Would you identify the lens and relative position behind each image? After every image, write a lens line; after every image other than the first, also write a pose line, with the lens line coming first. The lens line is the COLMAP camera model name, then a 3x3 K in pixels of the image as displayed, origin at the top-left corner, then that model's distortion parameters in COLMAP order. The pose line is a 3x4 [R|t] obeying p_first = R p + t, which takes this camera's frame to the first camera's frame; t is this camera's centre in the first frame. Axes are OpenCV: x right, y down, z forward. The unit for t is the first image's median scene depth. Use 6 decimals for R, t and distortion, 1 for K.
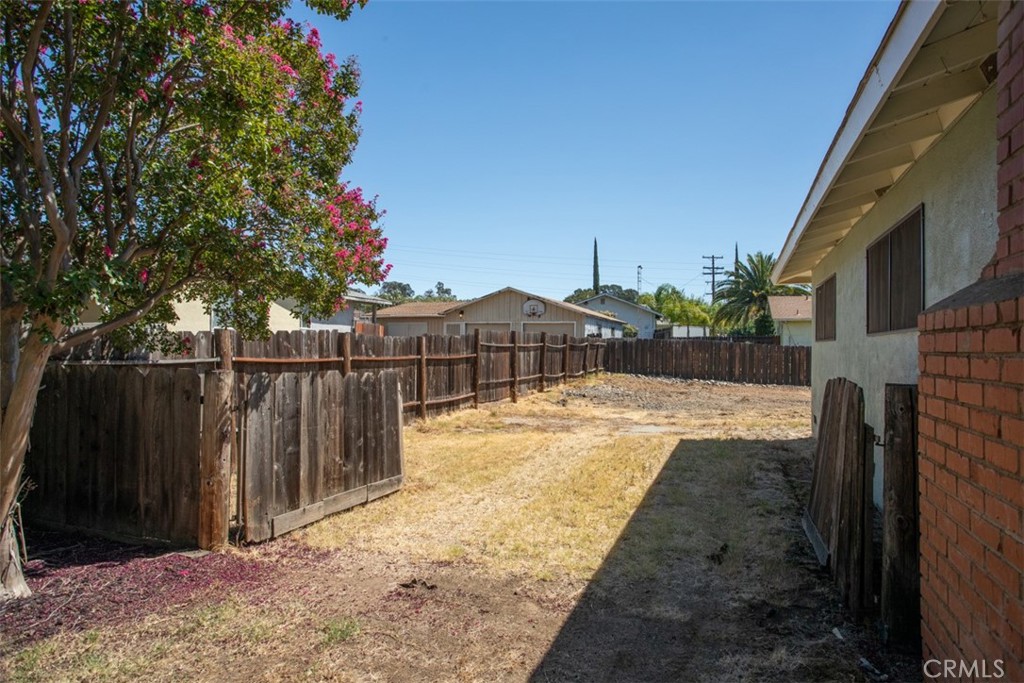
lens RADIAL K [[618.8, 0, 516.0], [0, 618.8, 350.6], [0, 0, 1]] dist [-0.009783, -0.001397]
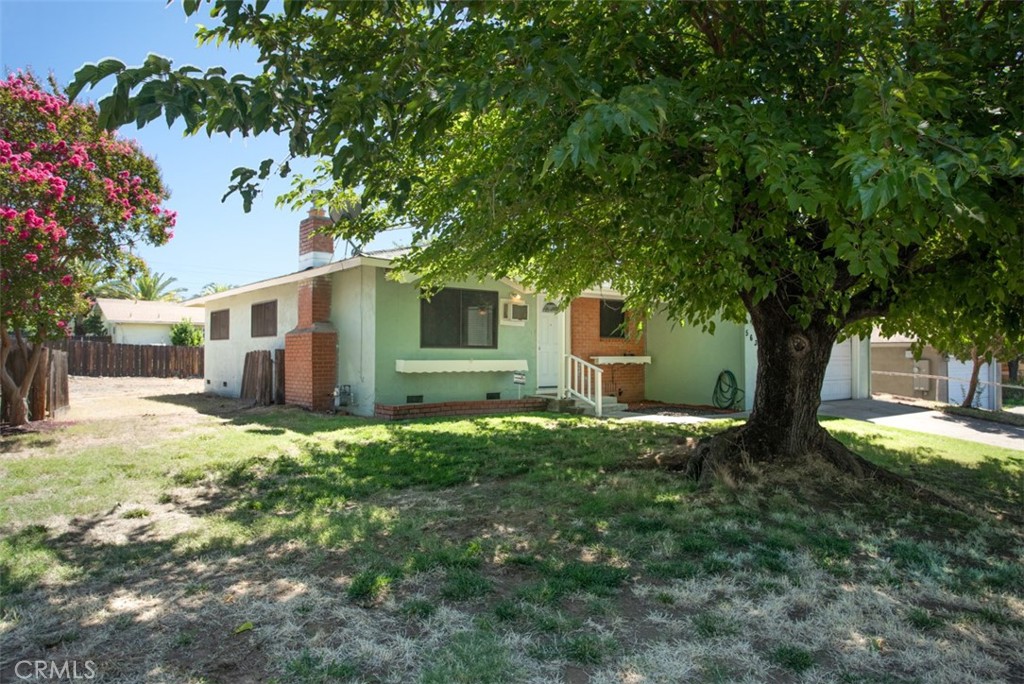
lens RADIAL K [[677.5, 0, 510.3], [0, 677.5, 339.0], [0, 0, 1]] dist [-0.005305, -0.006276]
pose [[0.539843, 0.014767, 0.841636, -0.175247], [0.001570, 0.999827, -0.018549, 0.003962], [-0.841764, 0.011335, 0.539727, -0.208525]]
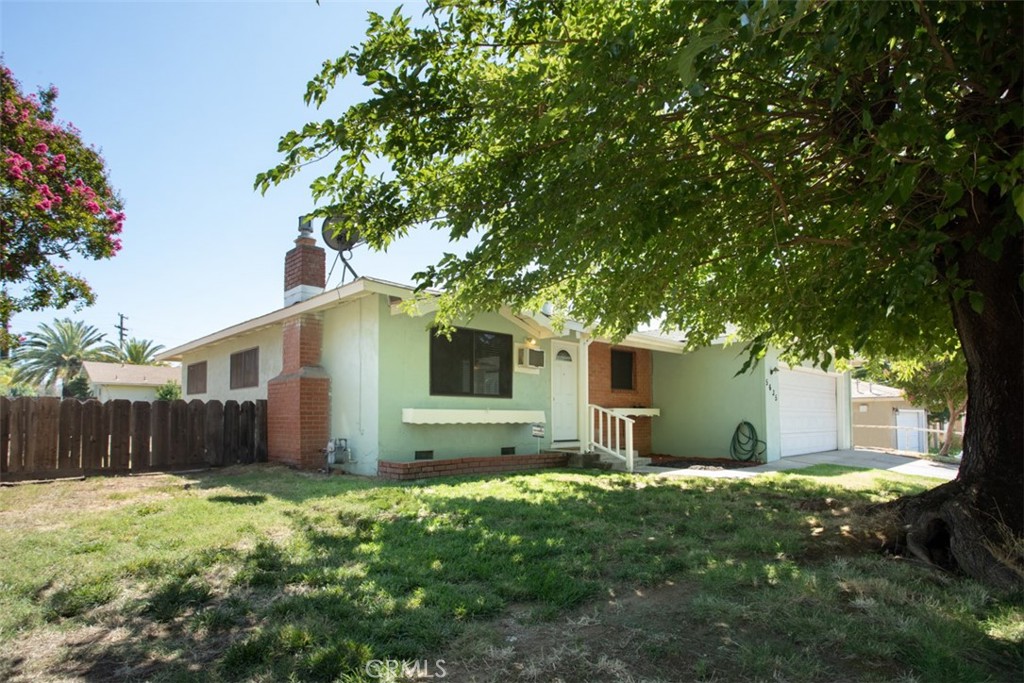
lens RADIAL K [[557.5, 0, 535.2], [0, 557.5, 406.1], [0, 0, 1]] dist [-0.051148, 0.011000]
pose [[0.425874, 0.014995, 0.904658, -0.118495], [0.002065, 0.999844, -0.017545, 0.010318], [-0.904780, 0.009340, 0.425776, -0.138833]]
